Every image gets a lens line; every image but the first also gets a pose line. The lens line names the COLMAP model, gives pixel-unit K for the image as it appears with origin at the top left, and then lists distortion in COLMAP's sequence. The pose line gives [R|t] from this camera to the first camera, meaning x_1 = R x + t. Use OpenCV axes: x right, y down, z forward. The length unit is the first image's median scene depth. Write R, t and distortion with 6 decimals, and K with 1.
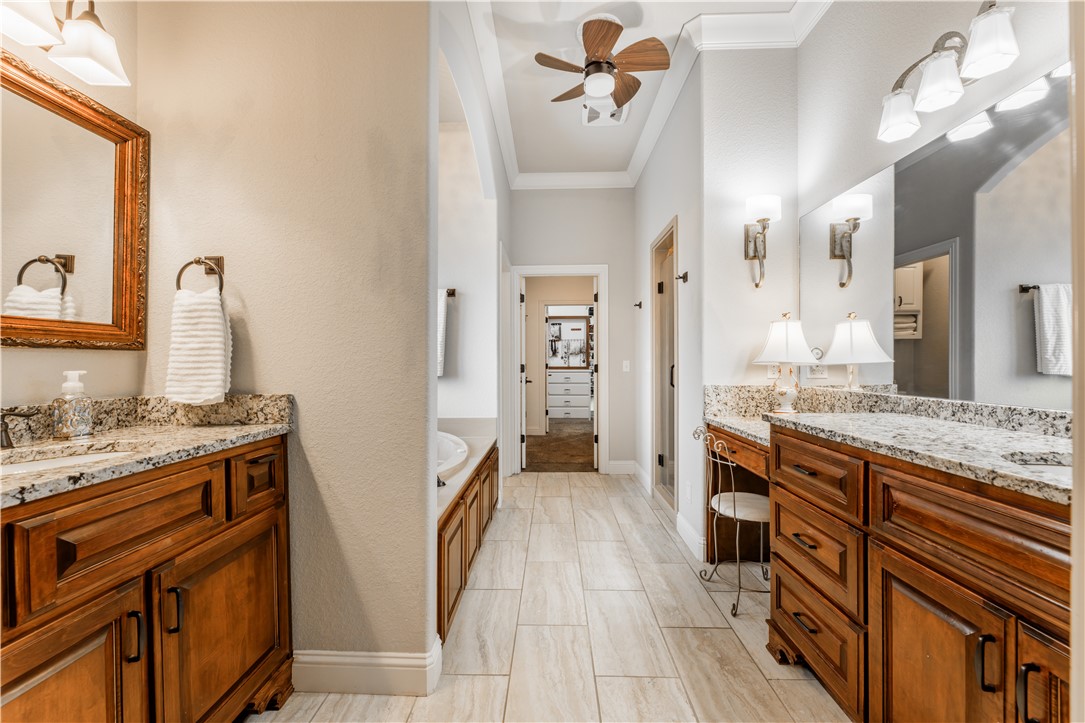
lens RADIAL K [[437.4, 0, 540.6], [0, 437.4, 362.2], [0, 0, 1]] dist [-0.002169, -0.000313]
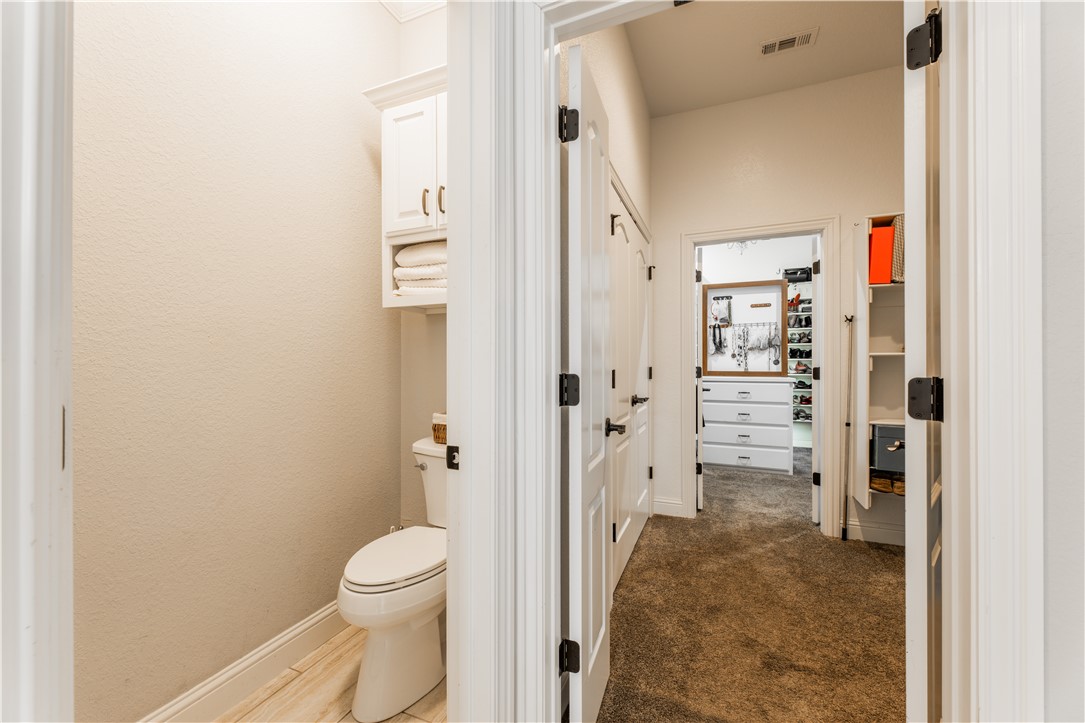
lens RADIAL K [[437.4, 0, 535.2], [0, 437.4, 363.0], [0, 0, 1]] dist [-0.002169, -0.000313]
pose [[0.931019, 0.004376, -0.364944, 0.016577], [-0.004704, 0.999989, -0.000009, 0.000669], [0.364940, 0.001725, 0.931030, 0.373105]]
